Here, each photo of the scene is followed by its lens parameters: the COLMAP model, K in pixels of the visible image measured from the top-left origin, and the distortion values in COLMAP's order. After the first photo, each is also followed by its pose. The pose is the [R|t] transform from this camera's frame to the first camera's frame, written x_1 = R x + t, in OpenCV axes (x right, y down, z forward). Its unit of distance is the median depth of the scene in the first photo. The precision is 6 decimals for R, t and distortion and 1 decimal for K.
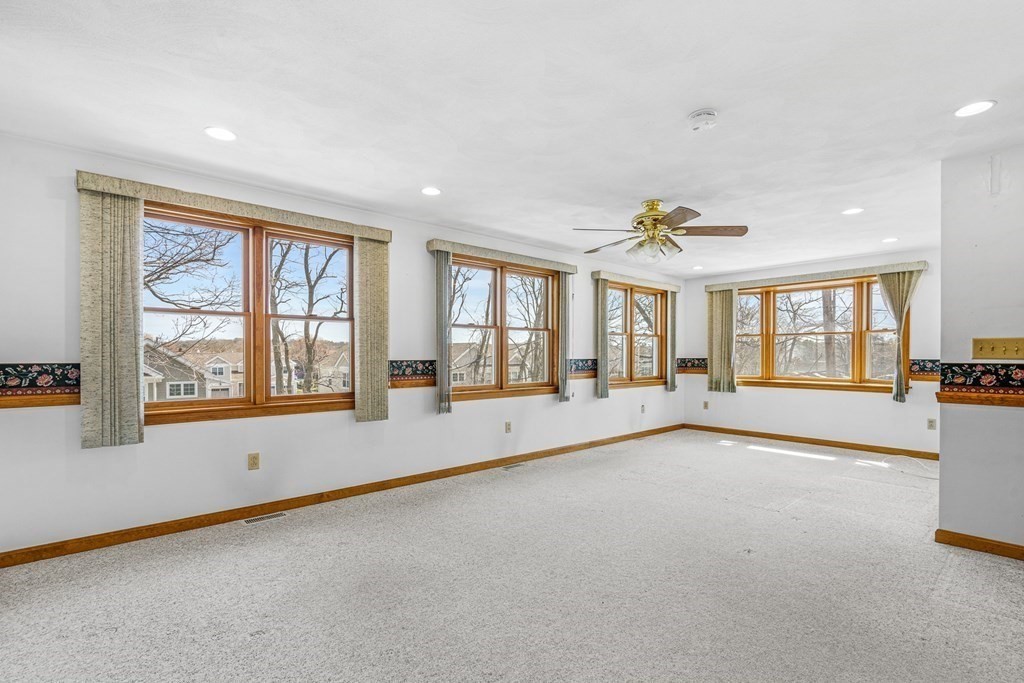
lens RADIAL K [[464.3, 0, 521.4], [0, 464.3, 351.9], [0, 0, 1]] dist [-0.011436, 0.003103]
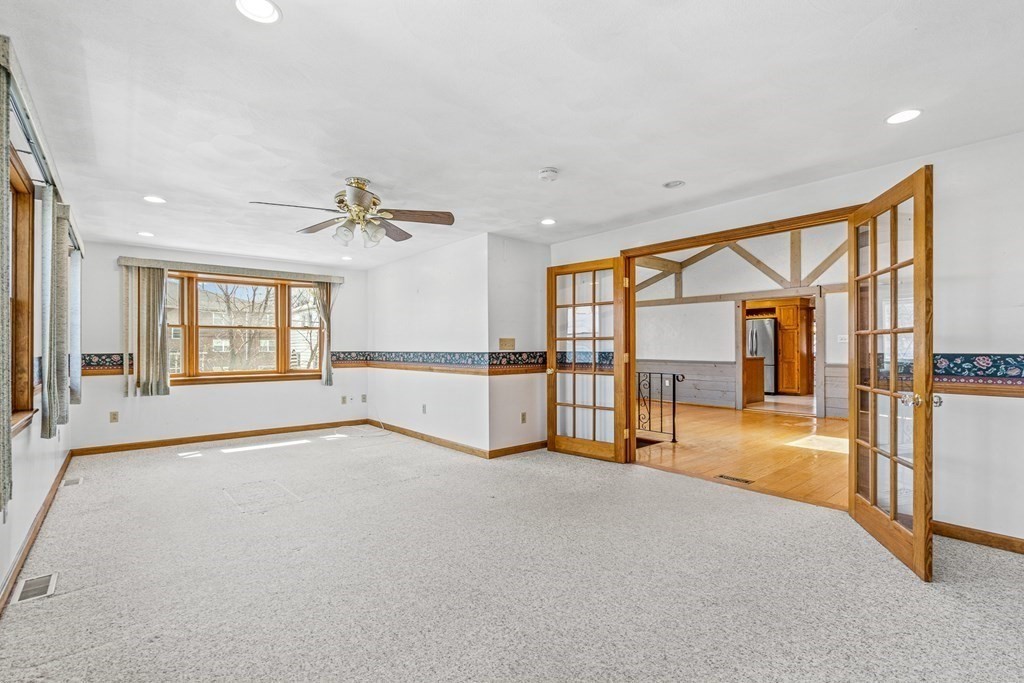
lens RADIAL K [[464.3, 0, 504.8], [0, 464.3, 343.7], [0, 0, 1]] dist [-0.011436, 0.003103]
pose [[0.053199, 0.007399, 0.998556, -0.371834], [-0.001613, 0.999972, -0.007324, 0.002610], [-0.998583, -0.001221, 0.053210, 0.406774]]
